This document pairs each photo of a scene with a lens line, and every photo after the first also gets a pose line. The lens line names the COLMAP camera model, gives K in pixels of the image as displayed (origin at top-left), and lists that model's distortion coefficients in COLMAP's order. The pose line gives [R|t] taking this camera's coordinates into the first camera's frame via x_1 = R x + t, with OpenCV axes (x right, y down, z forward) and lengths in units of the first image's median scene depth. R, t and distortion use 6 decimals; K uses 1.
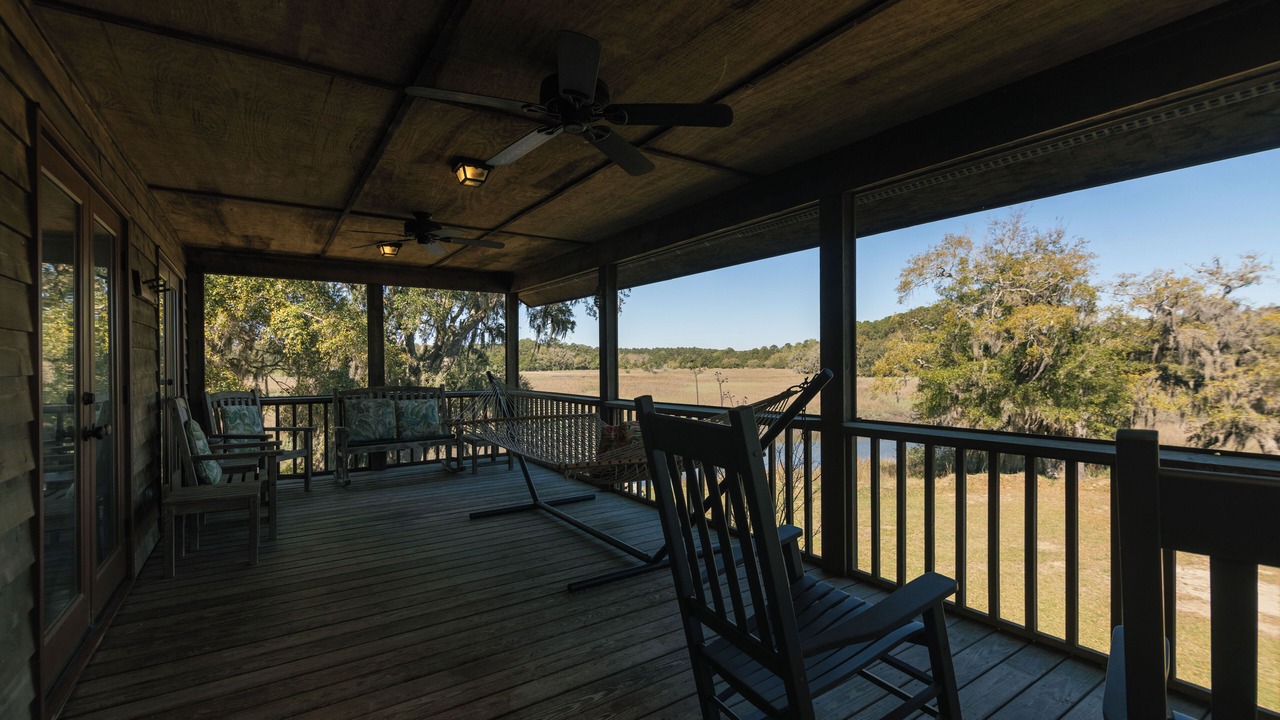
lens RADIAL K [[574.3, 0, 636.8], [0, 574.3, 363.1], [0, 0, 1]] dist [-0.000284, -0.002117]
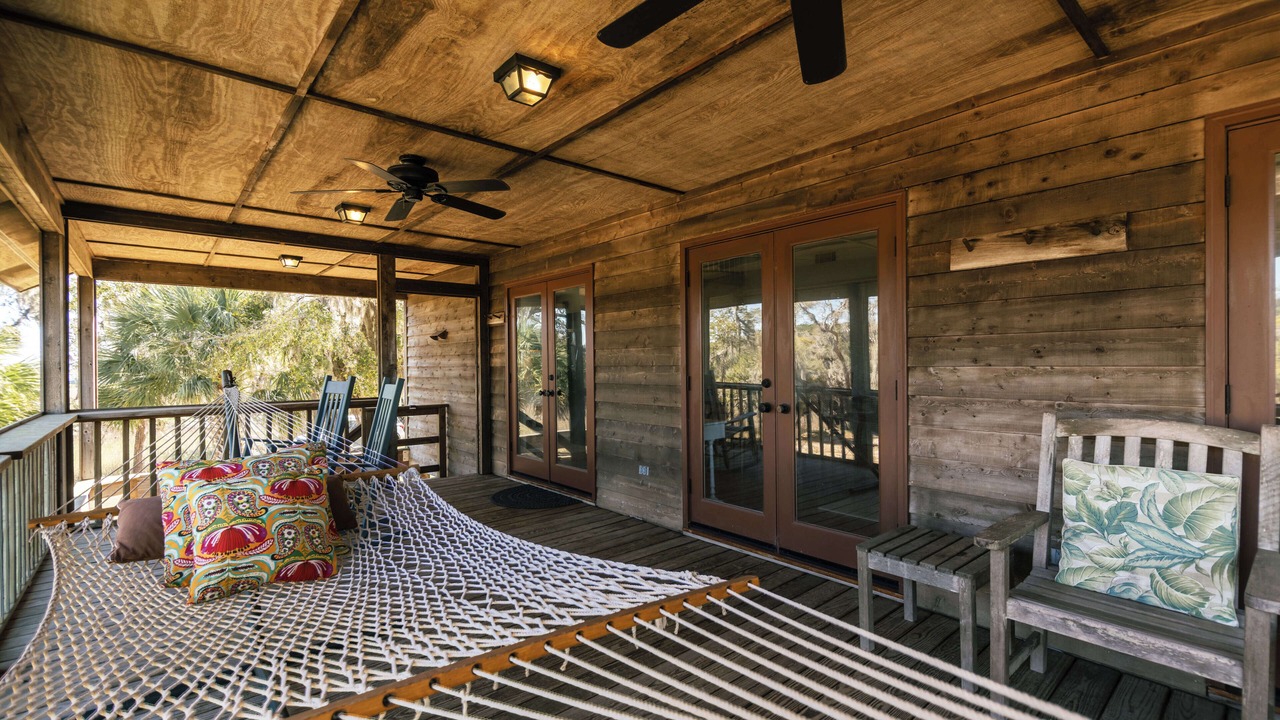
lens RADIAL K [[574.3, 0, 636.3], [0, 574.3, 359.3], [0, 0, 1]] dist [-0.000284, -0.002117]
pose [[-0.992763, 0.015510, -0.119087, -0.093620], [0.015319, 0.999879, 0.002526, -0.001043], [0.119112, 0.000684, -0.992881, 0.483540]]
